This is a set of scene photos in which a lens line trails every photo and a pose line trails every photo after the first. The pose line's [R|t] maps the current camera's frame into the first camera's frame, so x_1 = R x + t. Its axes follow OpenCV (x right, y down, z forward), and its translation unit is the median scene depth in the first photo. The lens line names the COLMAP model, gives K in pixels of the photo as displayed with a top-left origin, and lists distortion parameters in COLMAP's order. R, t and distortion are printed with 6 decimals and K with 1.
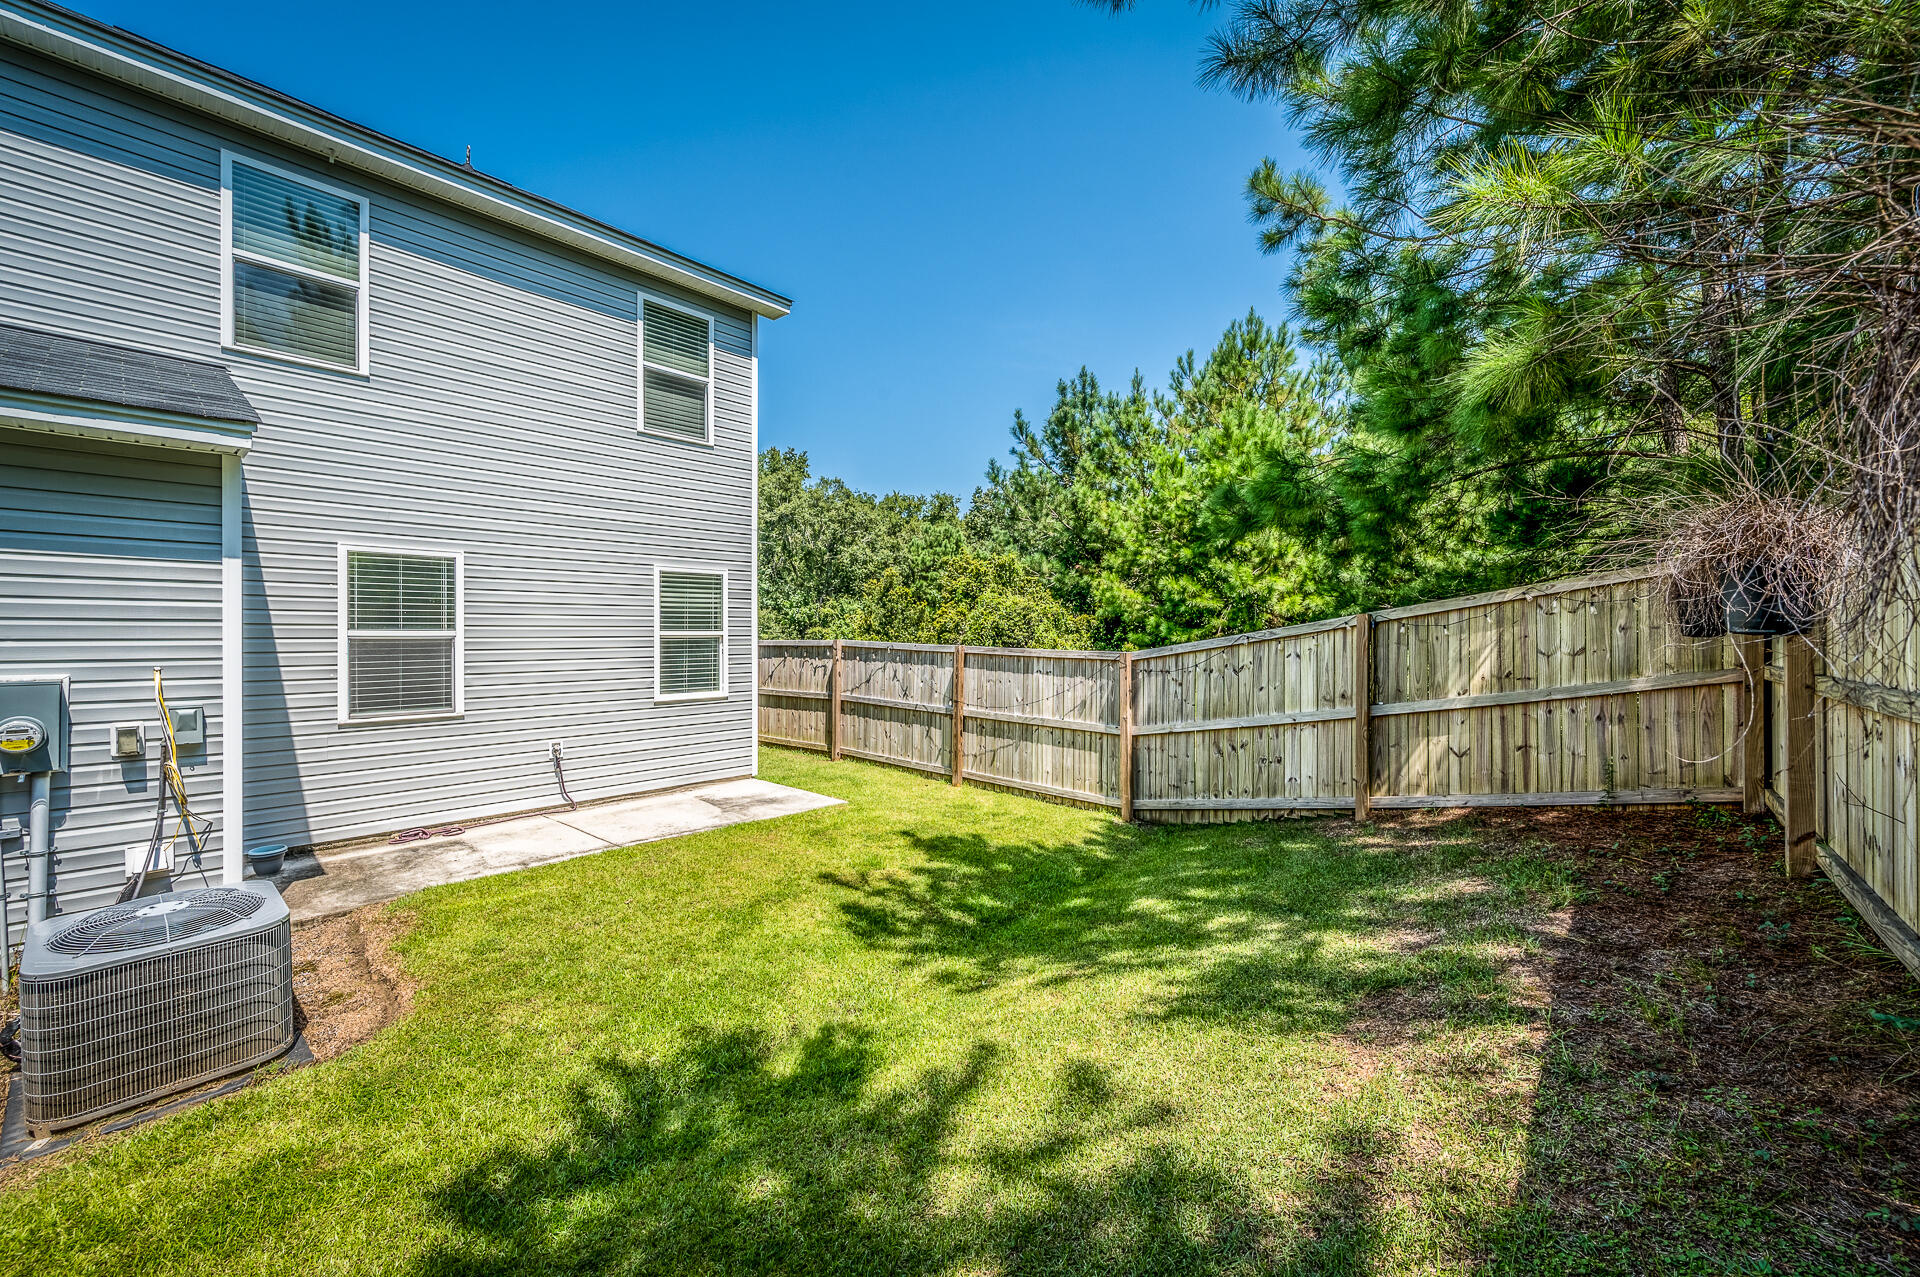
lens RADIAL K [[771.0, 0, 960.0], [0, 771.0, 638.5], [0, 0, 1]] dist [0.000171, 0.000026]
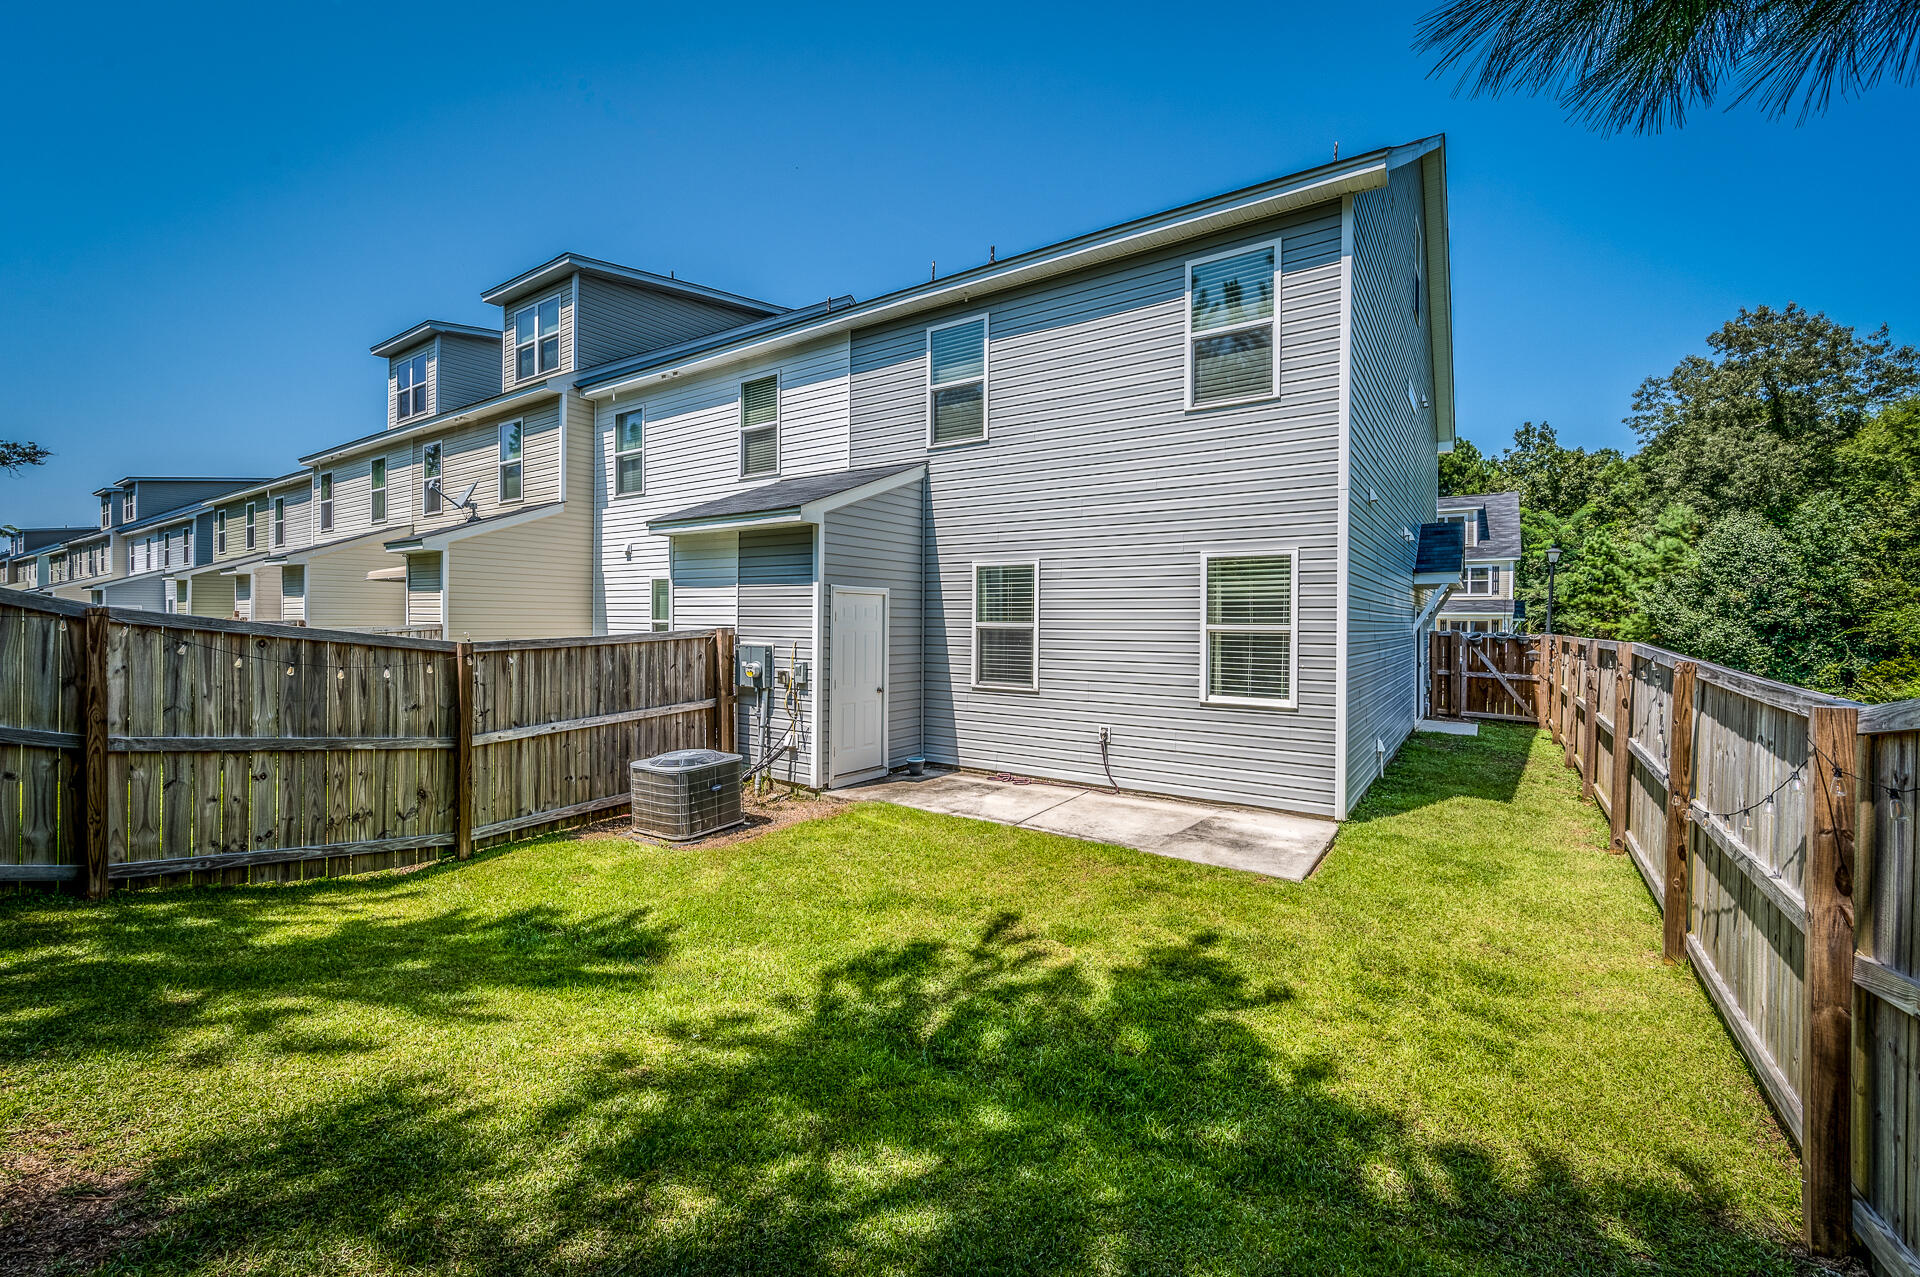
lens RADIAL K [[772.5, 0, 954.1], [0, 772.5, 617.4], [0, 0, 1]] dist [0.010889, -0.000088]
pose [[0.122196, 0.003515, -0.992500, 0.625200], [-0.011778, 0.999928, 0.002091, -0.021615], [0.992436, 0.011434, 0.122229, 0.785732]]
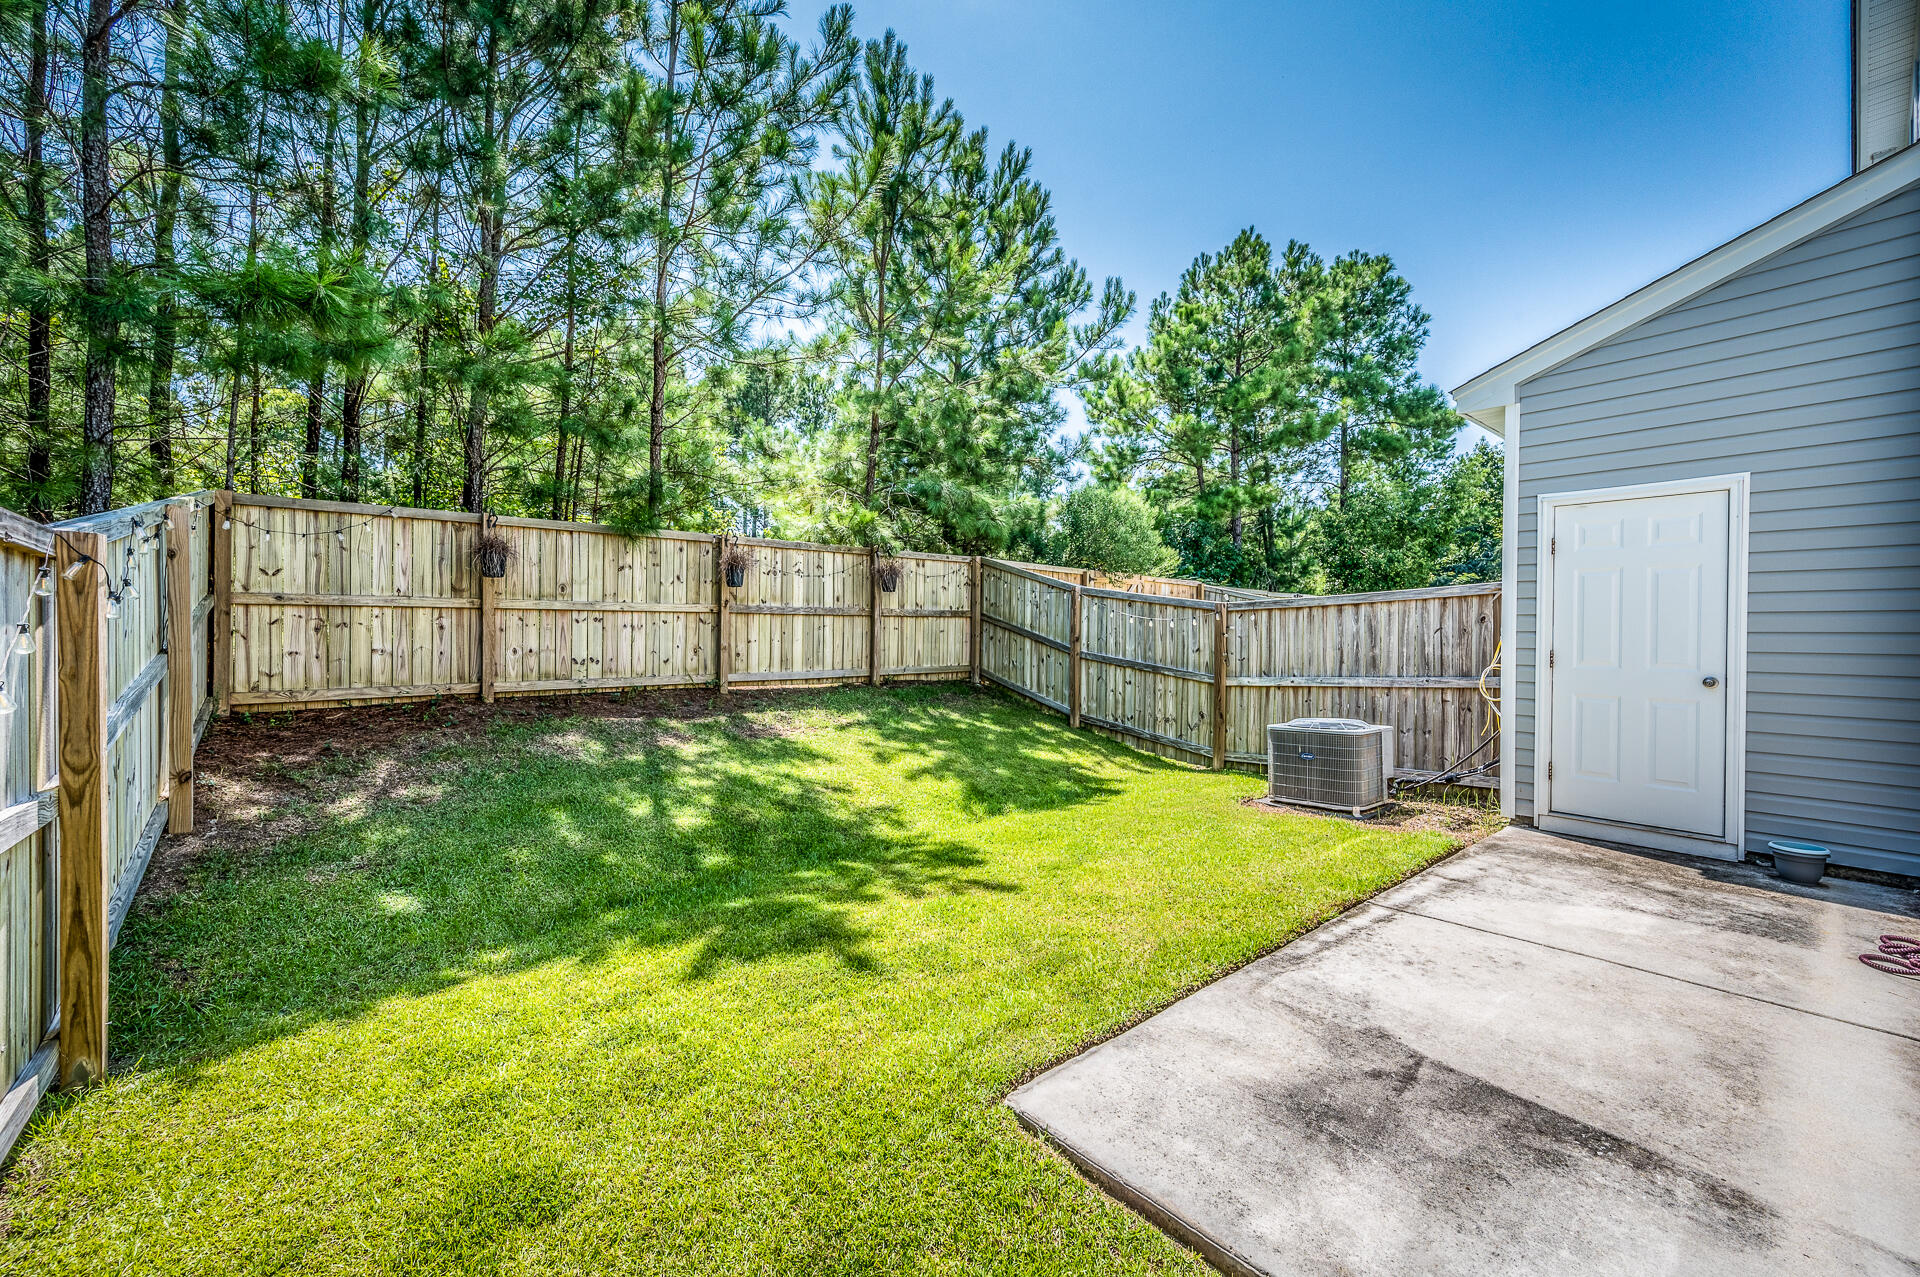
lens RADIAL K [[754.4, 0, 960.0], [0, 754.4, 638.5], [0, 0, 1]] dist [-0.029043, -0.000033]
pose [[-0.991012, -0.002963, 0.133742, -0.208374], [-0.001564, 0.999943, 0.010563, 0.070389], [-0.133766, 0.010259, -0.990960, 1.587602]]
